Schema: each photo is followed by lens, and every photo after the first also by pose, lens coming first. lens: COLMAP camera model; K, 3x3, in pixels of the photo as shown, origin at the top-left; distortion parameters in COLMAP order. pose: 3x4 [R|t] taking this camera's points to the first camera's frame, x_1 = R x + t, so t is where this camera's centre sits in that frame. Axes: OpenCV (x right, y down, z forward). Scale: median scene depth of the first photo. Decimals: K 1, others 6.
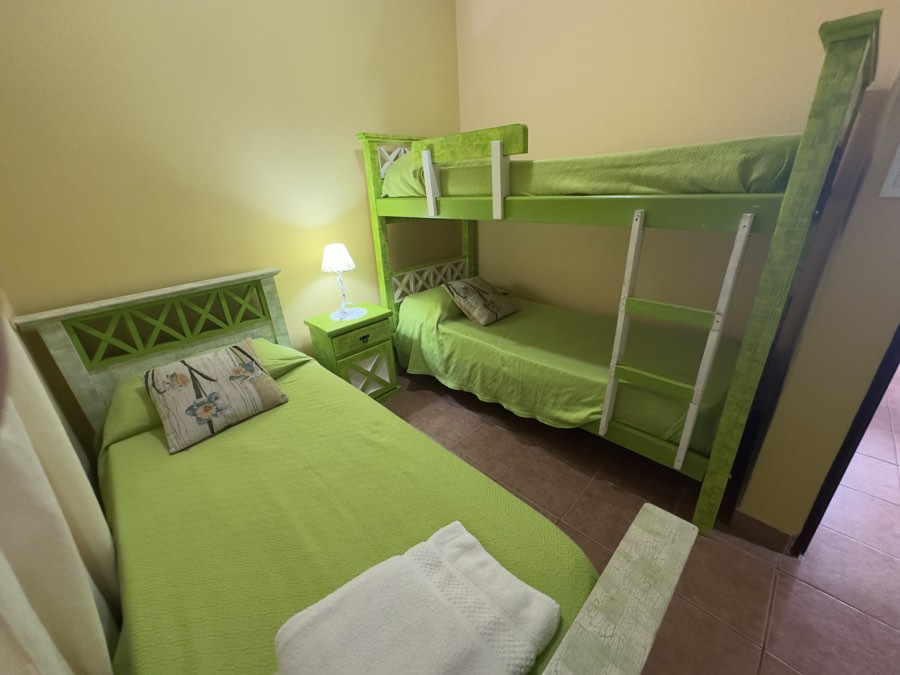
lens RADIAL K [[357.1, 0, 449.2], [0, 357.1, 336.8], [0, 0, 1]] dist [-0.002939, -0.000159]
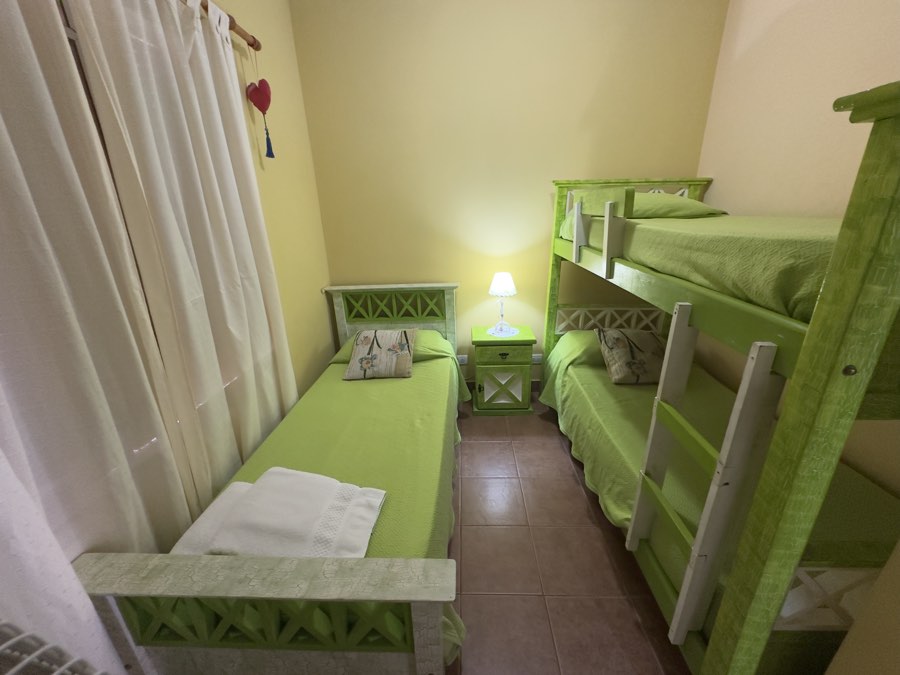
lens RADIAL K [[357.1, 0, 450.1], [0, 357.1, 335.7], [0, 0, 1]] dist [-0.002939, -0.000159]
pose [[0.682009, 0.276537, -0.677045, 0.471320], [-0.294857, 0.951153, 0.091476, -0.127258], [0.669270, 0.137244, 0.730234, 0.034948]]
